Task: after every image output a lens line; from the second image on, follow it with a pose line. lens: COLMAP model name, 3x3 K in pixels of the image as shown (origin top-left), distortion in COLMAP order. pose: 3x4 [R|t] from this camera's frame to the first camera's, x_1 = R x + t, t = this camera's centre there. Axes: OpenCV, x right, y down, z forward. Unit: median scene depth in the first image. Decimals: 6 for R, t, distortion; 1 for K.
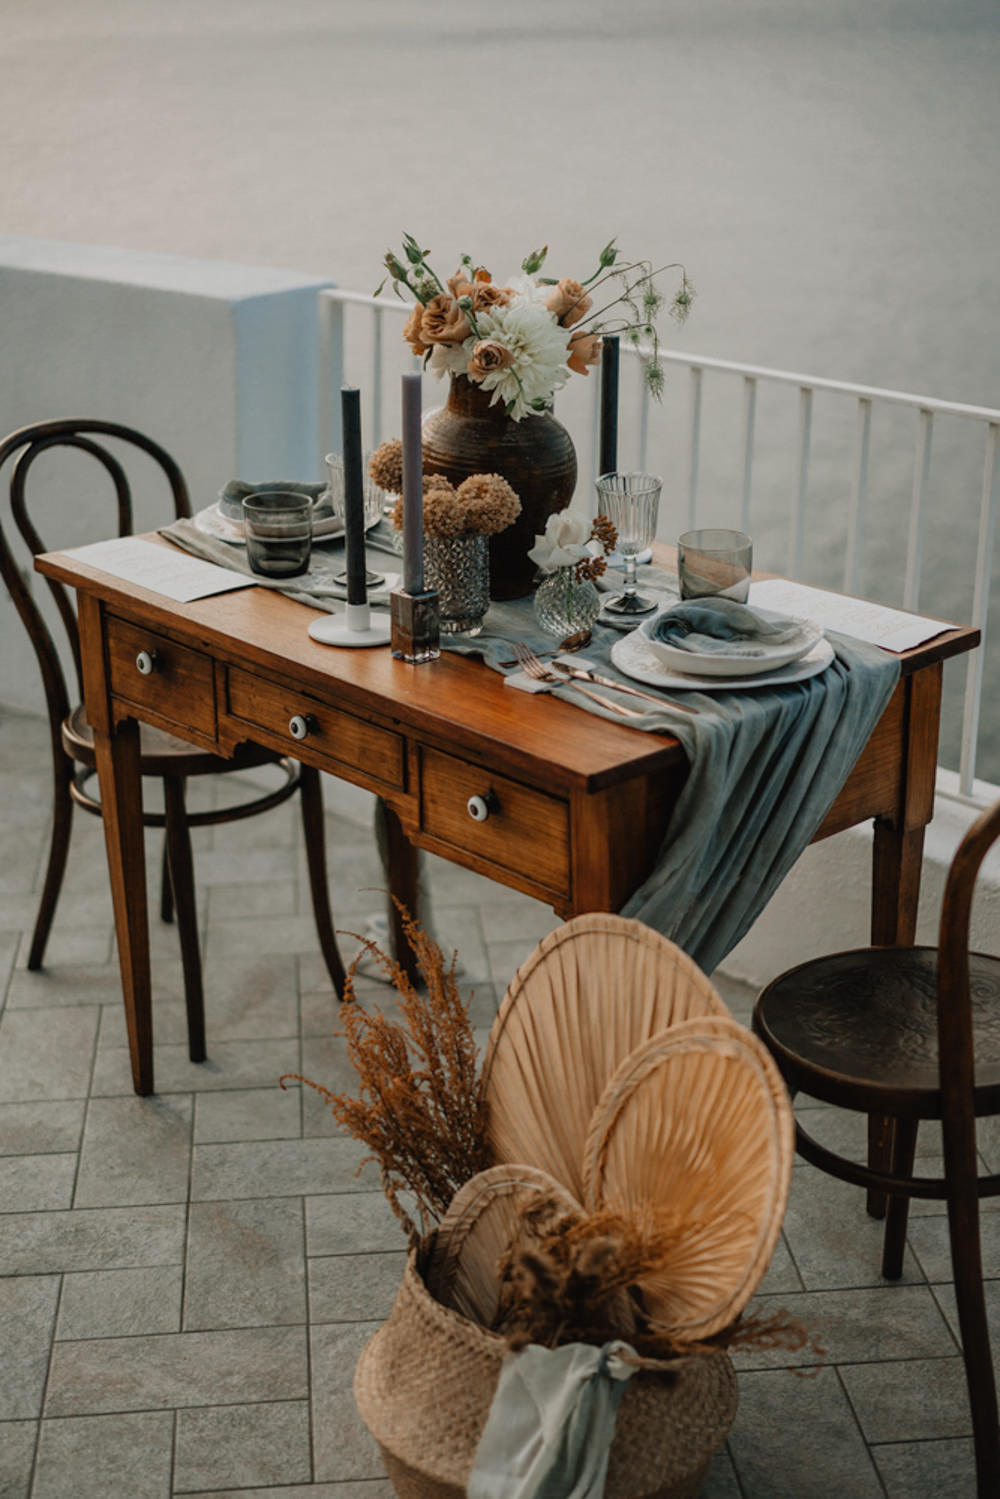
lens RADIAL K [[2436.9, 0, 500.0], [0, 2436.9, 749.5], [0, 0, 1]] dist [0.012614, 0.062991]
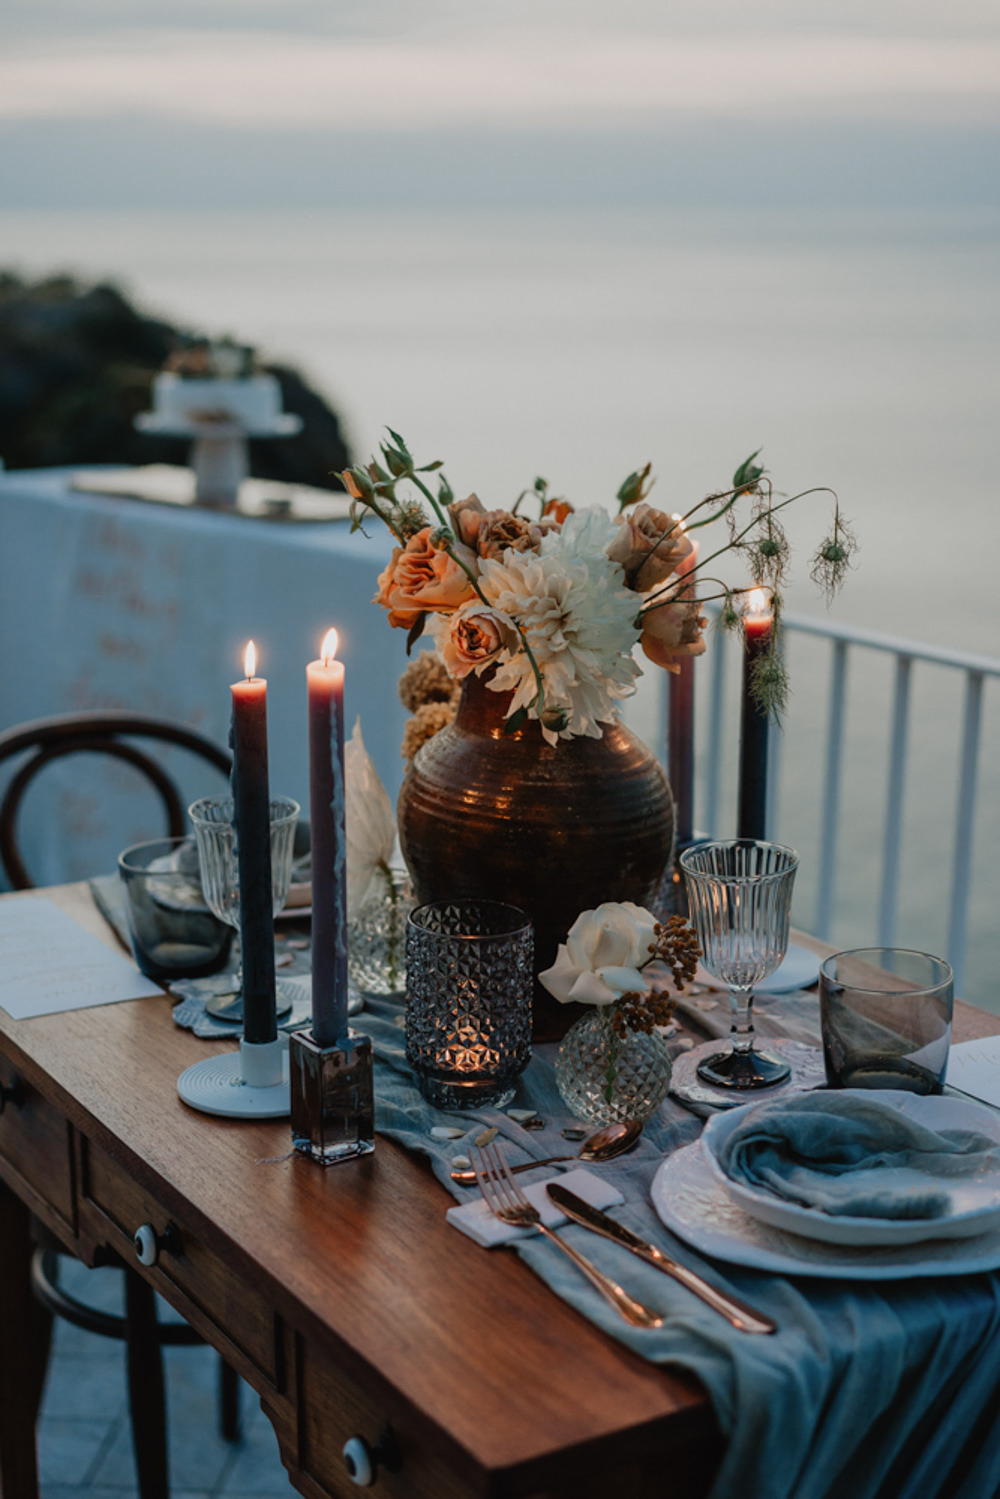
lens RADIAL K [[2436.9, 0, 500.0], [0, 2436.9, 749.5], [0, 0, 1]] dist [0.012614, 0.062991]
pose [[0.979420, 0.046134, -0.196488, 0.112386], [-0.069489, 0.991085, -0.113678, -0.068124], [0.189492, 0.124992, 0.973894, 0.439321]]
